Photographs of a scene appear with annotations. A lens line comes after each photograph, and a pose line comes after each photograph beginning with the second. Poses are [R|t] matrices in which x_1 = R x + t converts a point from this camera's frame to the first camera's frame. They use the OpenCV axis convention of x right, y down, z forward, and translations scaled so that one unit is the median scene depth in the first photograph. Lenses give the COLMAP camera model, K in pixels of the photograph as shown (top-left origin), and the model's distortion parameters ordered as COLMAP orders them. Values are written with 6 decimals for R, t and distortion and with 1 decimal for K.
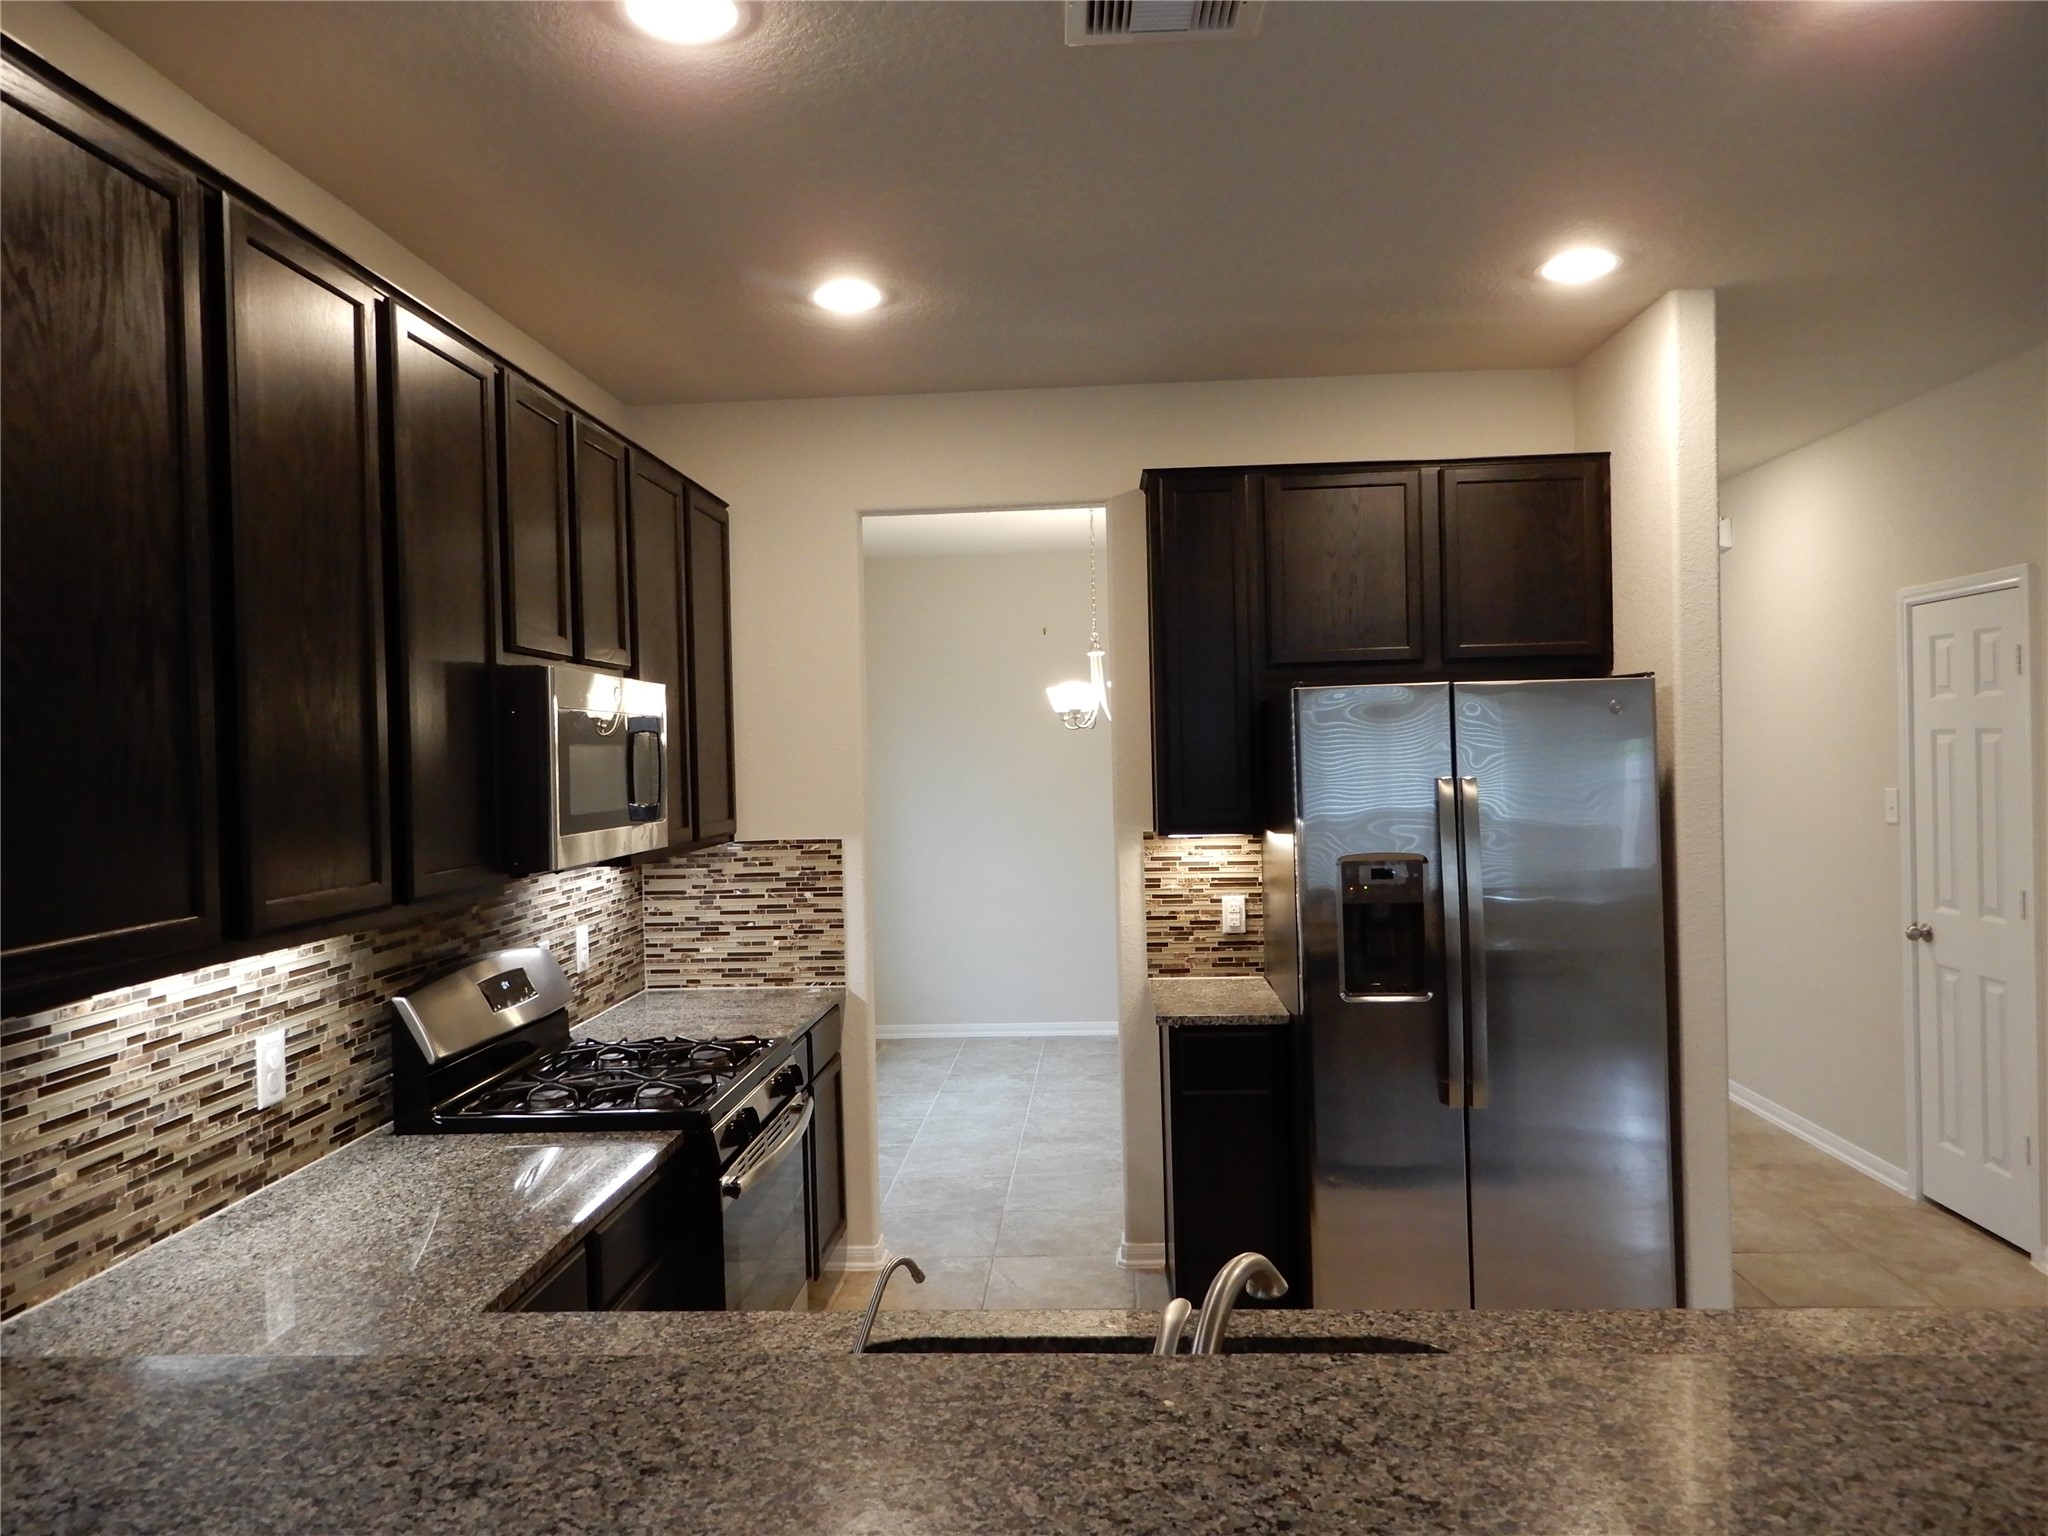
lens RADIAL K [[1469.1, 0, 1030.3], [0, 1469.1, 776.7], [0, 0, 1]] dist [0.024774, -0.010597]
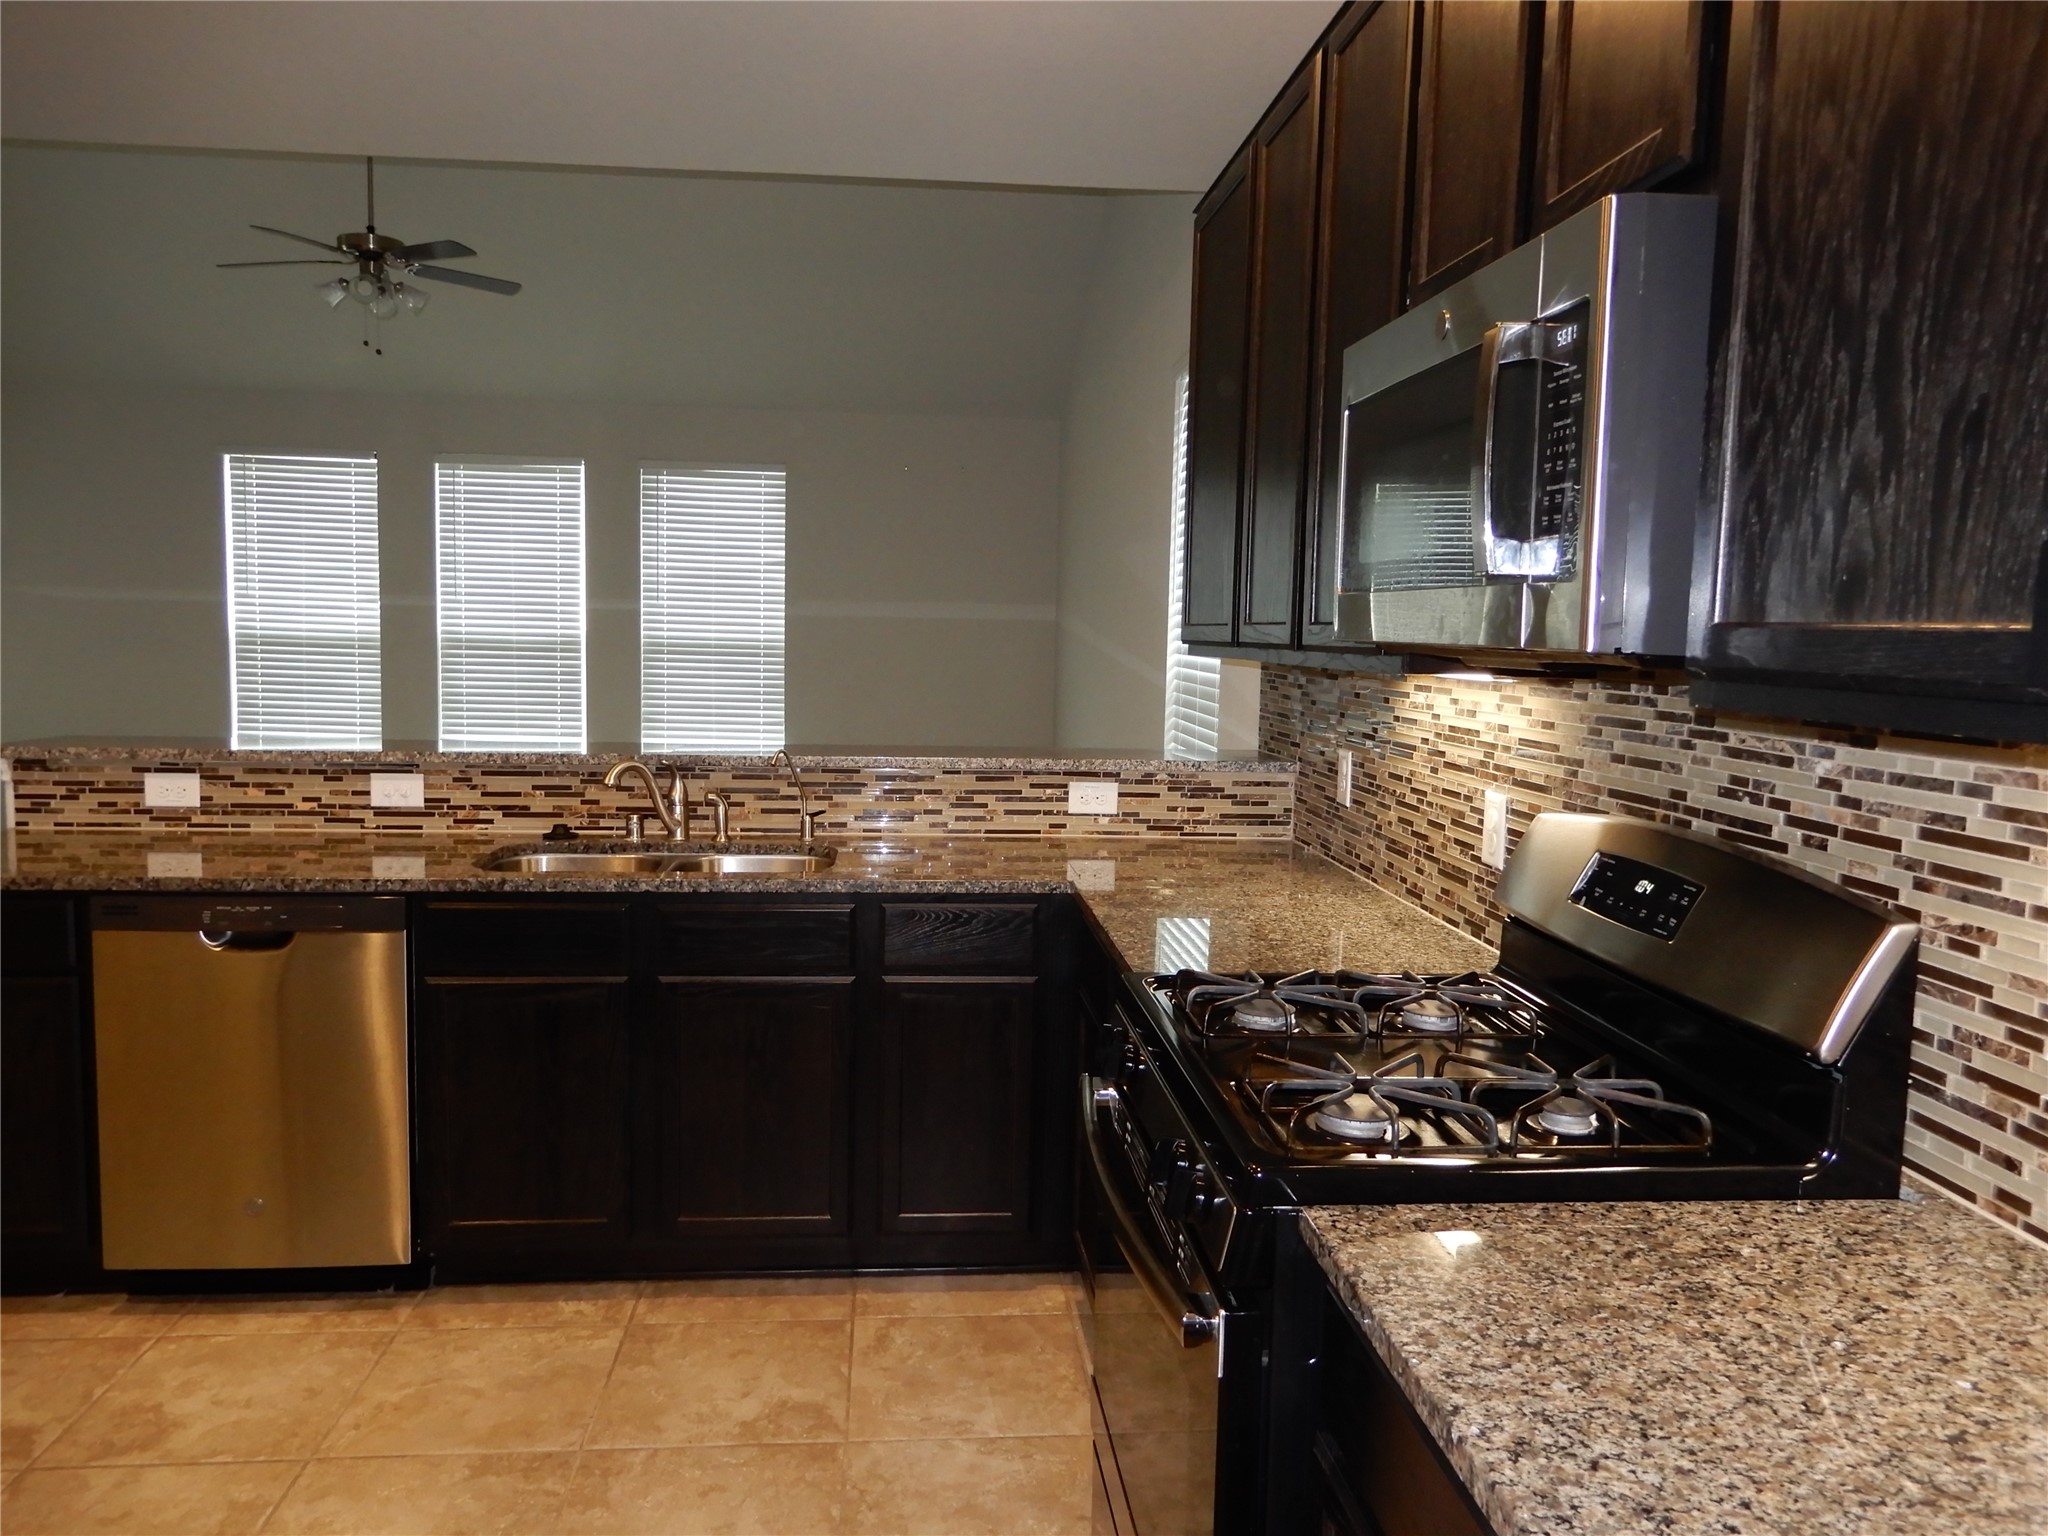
lens RADIAL K [[1469.1, 0, 1021.8], [0, 1469.1, 768.0], [0, 0, 1]] dist [0.024774, -0.010597]
pose [[-0.989847, 0.016649, -0.141161, -0.051957], [0.000161, 0.993247, 0.116015, 0.032687], [0.142139, 0.114815, -0.983165, 1.326124]]
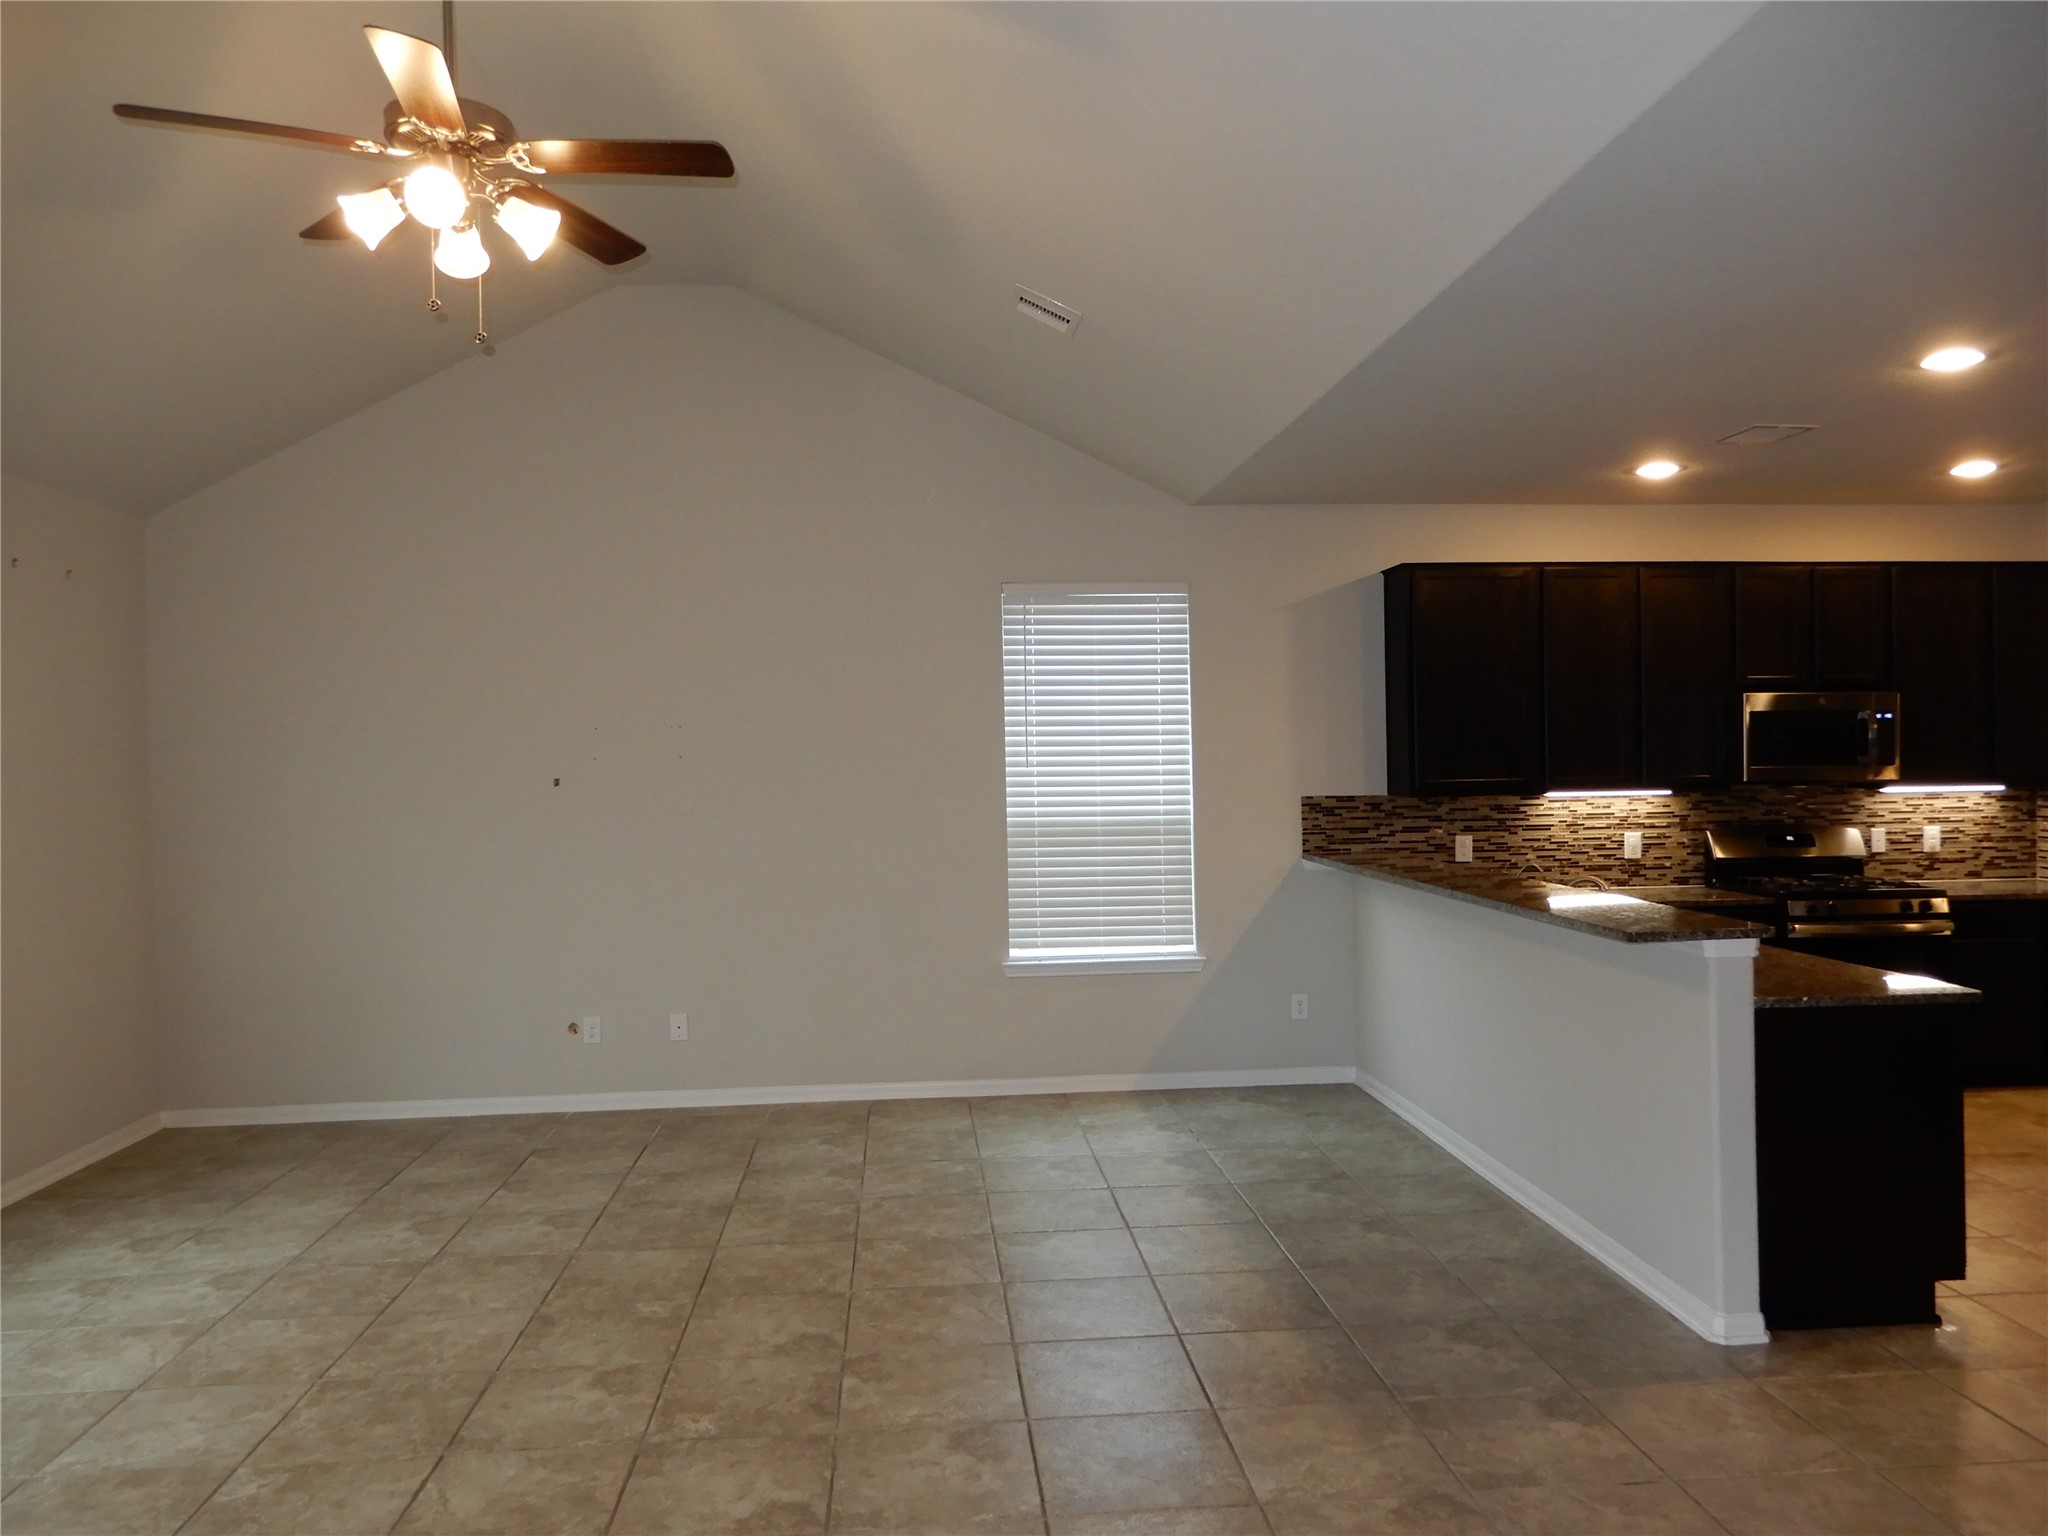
lens RADIAL K [[1379.9, 0, 1011.3], [0, 1379.9, 769.6], [0, 0, 1]] dist [-0.001744, 0.002863]
pose [[0.126131, 0.024385, -0.991714, 1.317729], [-0.005698, 0.999699, 0.023857, 0.001083], [0.991997, 0.002641, 0.126232, -0.330304]]
